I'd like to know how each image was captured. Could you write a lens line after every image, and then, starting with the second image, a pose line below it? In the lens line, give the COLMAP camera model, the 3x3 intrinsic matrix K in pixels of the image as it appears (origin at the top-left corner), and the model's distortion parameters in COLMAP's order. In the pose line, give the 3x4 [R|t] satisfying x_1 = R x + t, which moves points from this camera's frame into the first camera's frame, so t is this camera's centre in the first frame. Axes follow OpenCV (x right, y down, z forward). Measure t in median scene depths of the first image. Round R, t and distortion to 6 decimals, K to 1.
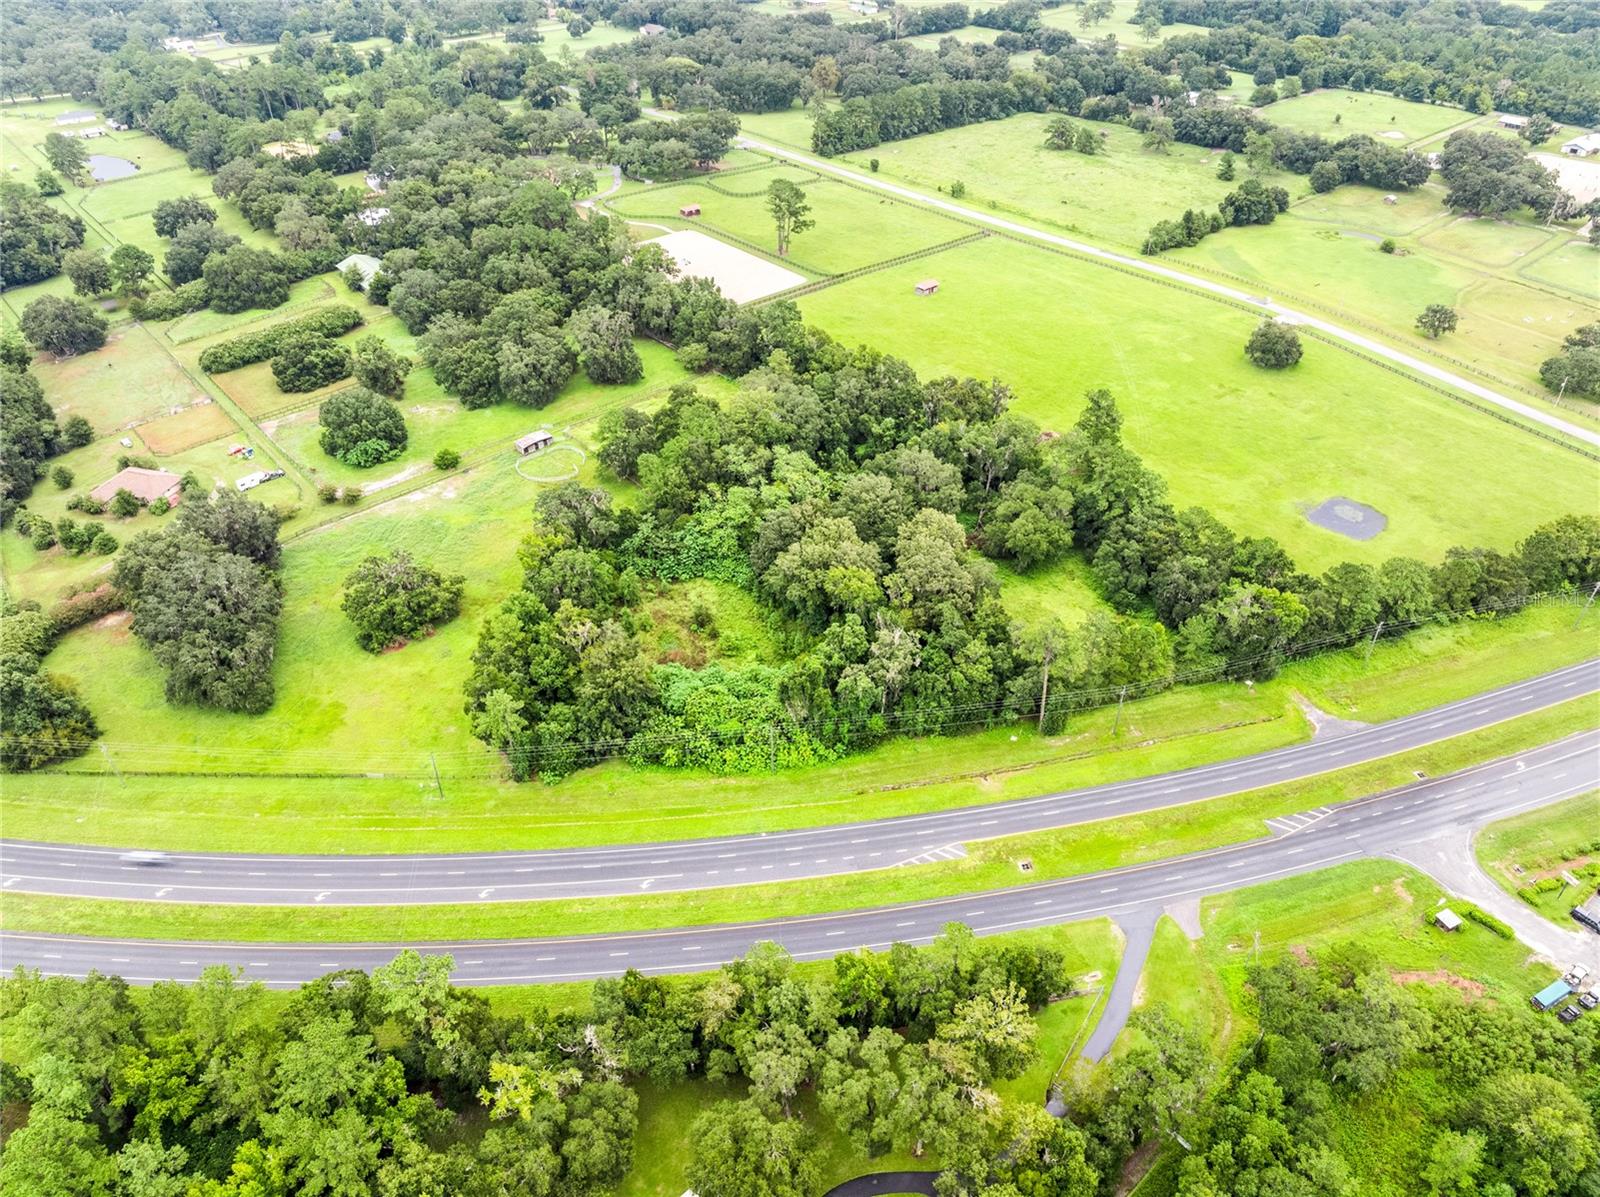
lens RADIAL K [[1106.9, 0, 800.0], [0, 1106.9, 598.5], [0, 0, 1]] dist [-0.033094, 0.002034]
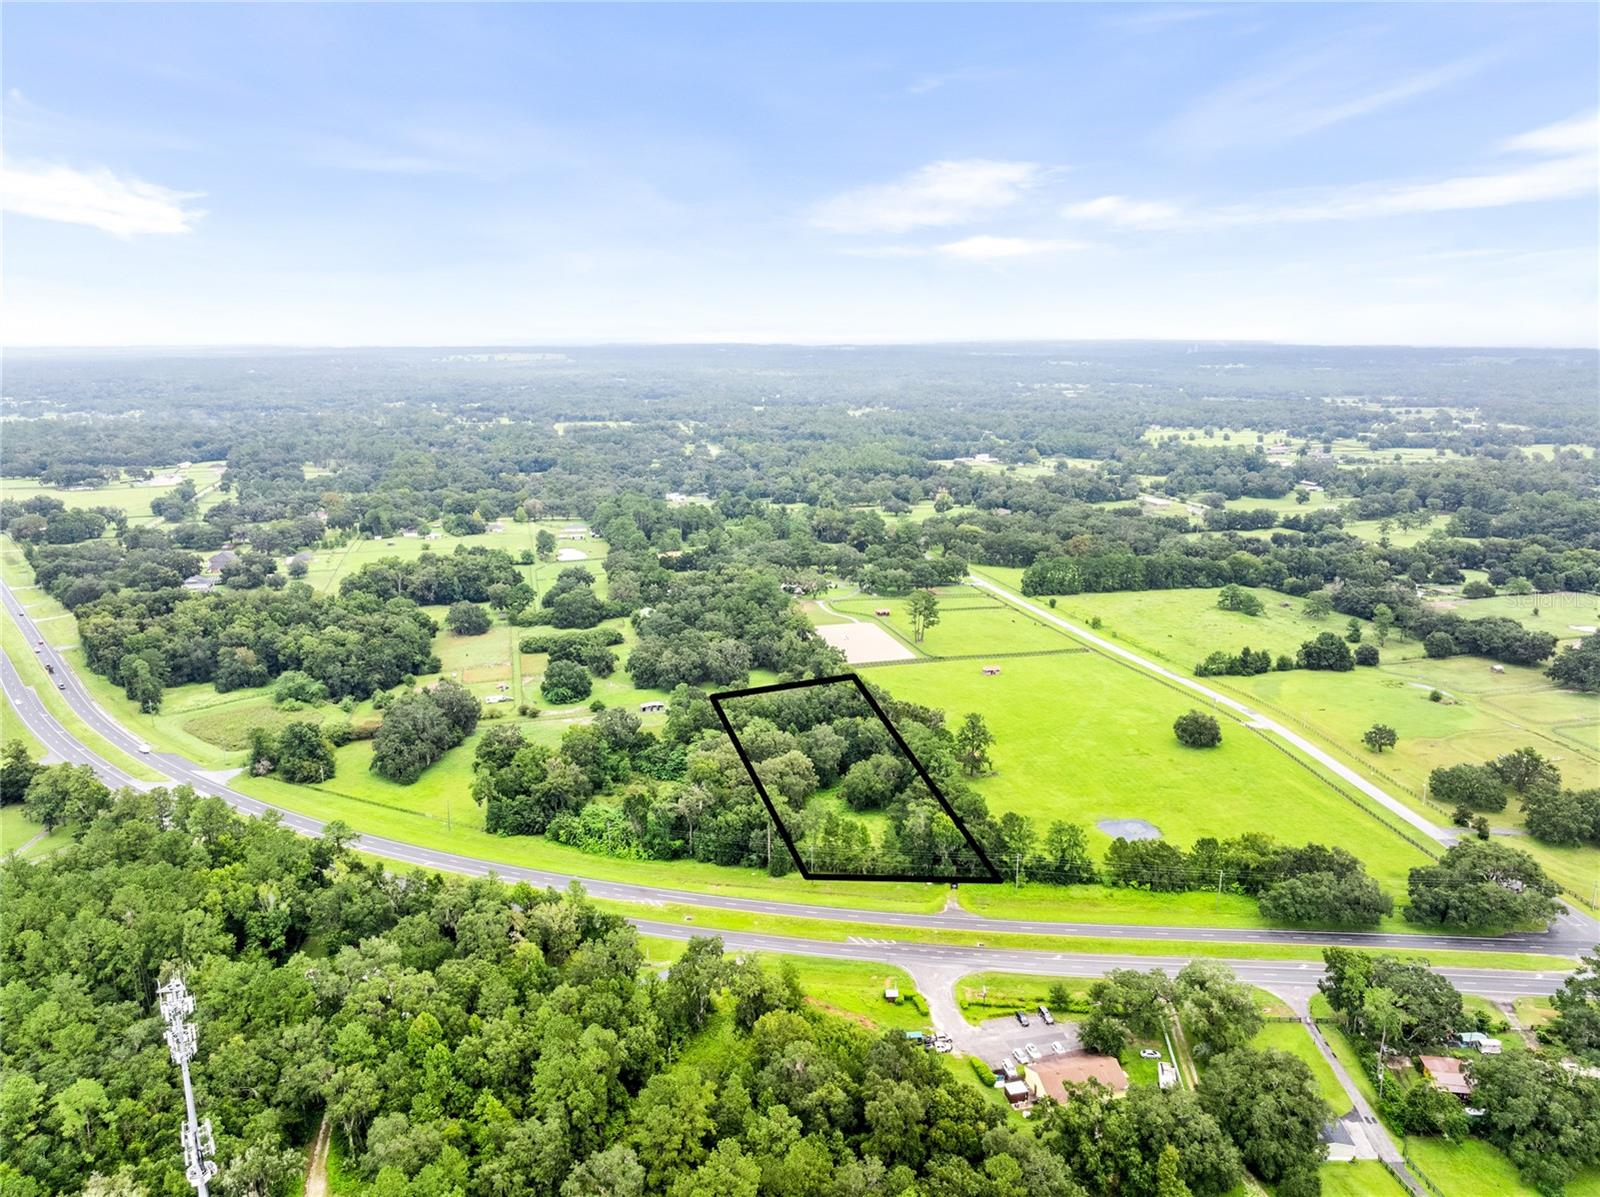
lens RADIAL K [[1122.5, 0, 800.0], [0, 1122.5, 598.5], [0, 0, 1]] dist [-0.021994, 0.002611]
pose [[0.891762, 0.095313, -0.442353, 0.454064], [-0.267760, 0.899199, -0.346042, 0.152875], [0.364781, 0.427032, 0.827393, -0.214262]]
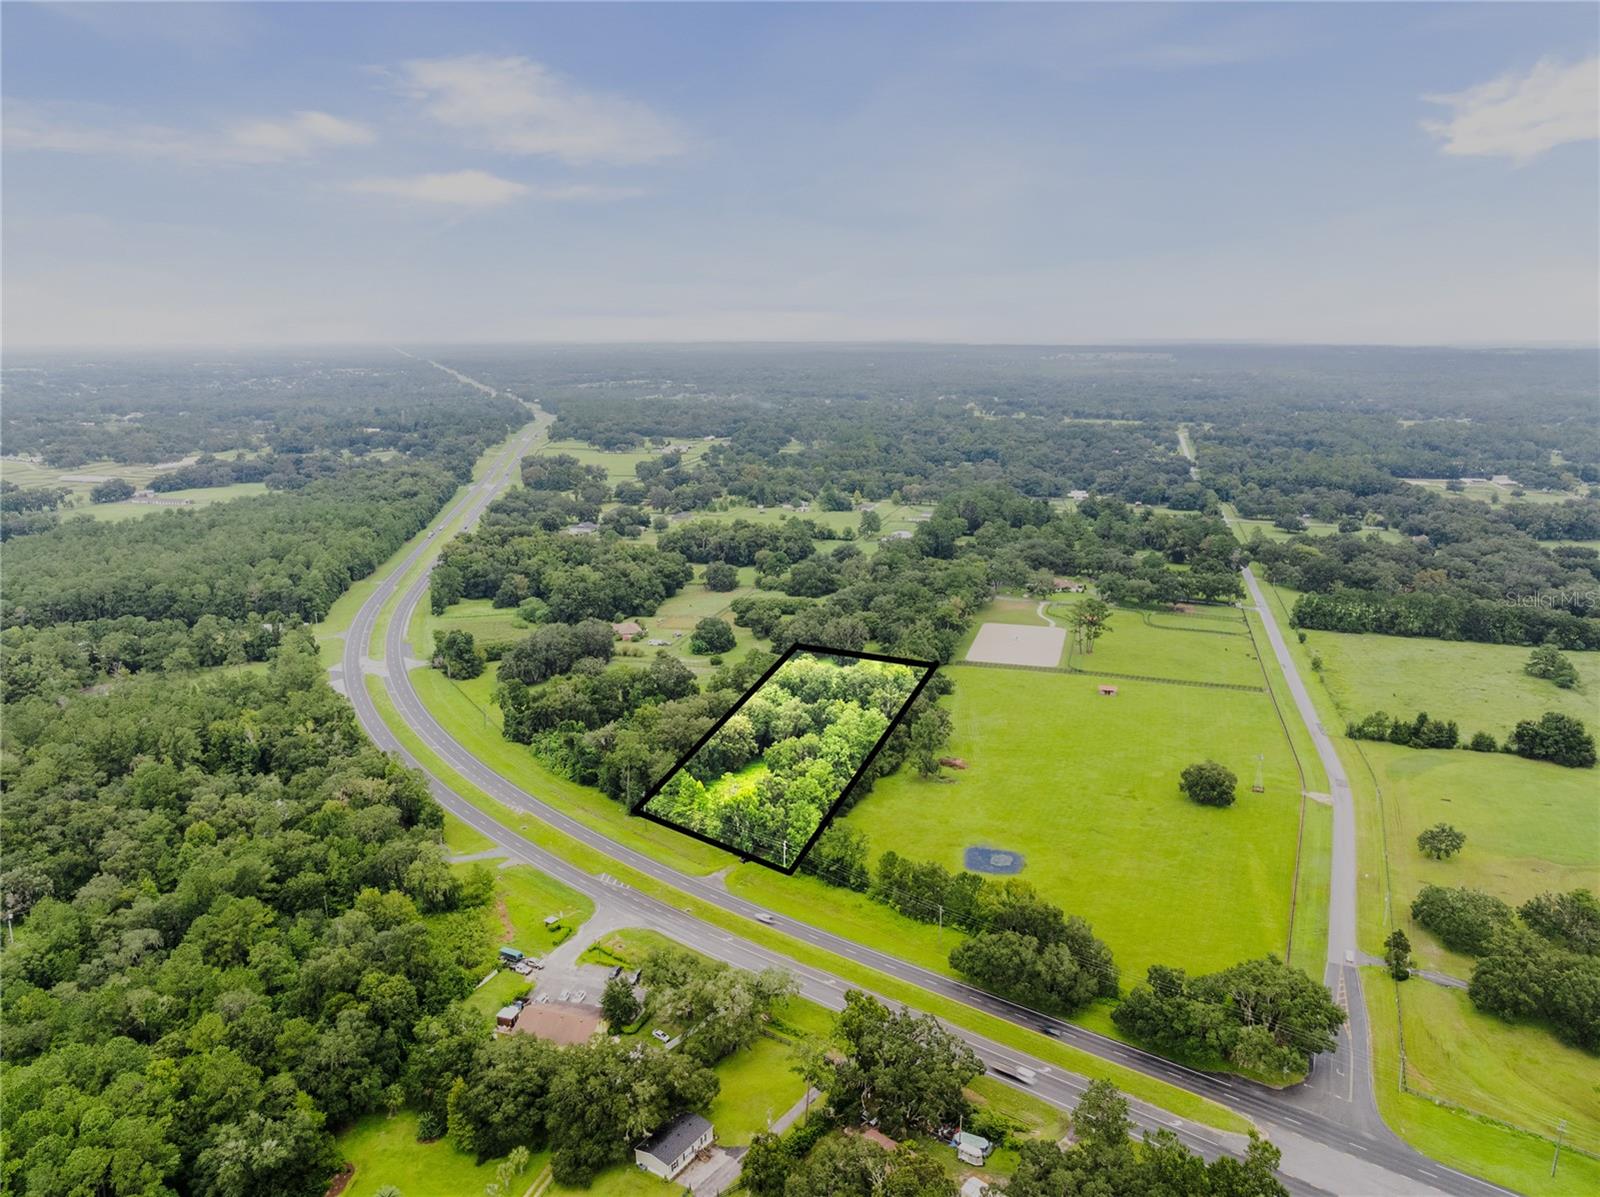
lens RADIAL K [[1106.9, 0, 800.0], [0, 1106.9, 598.5], [0, 0, 1]] dist [-0.033094, 0.002034]
pose [[0.528086, 0.189954, -0.827673, 0.838986], [-0.511209, 0.849378, -0.131235, -0.032991], [0.678079, 0.492417, 0.545650, 0.055236]]
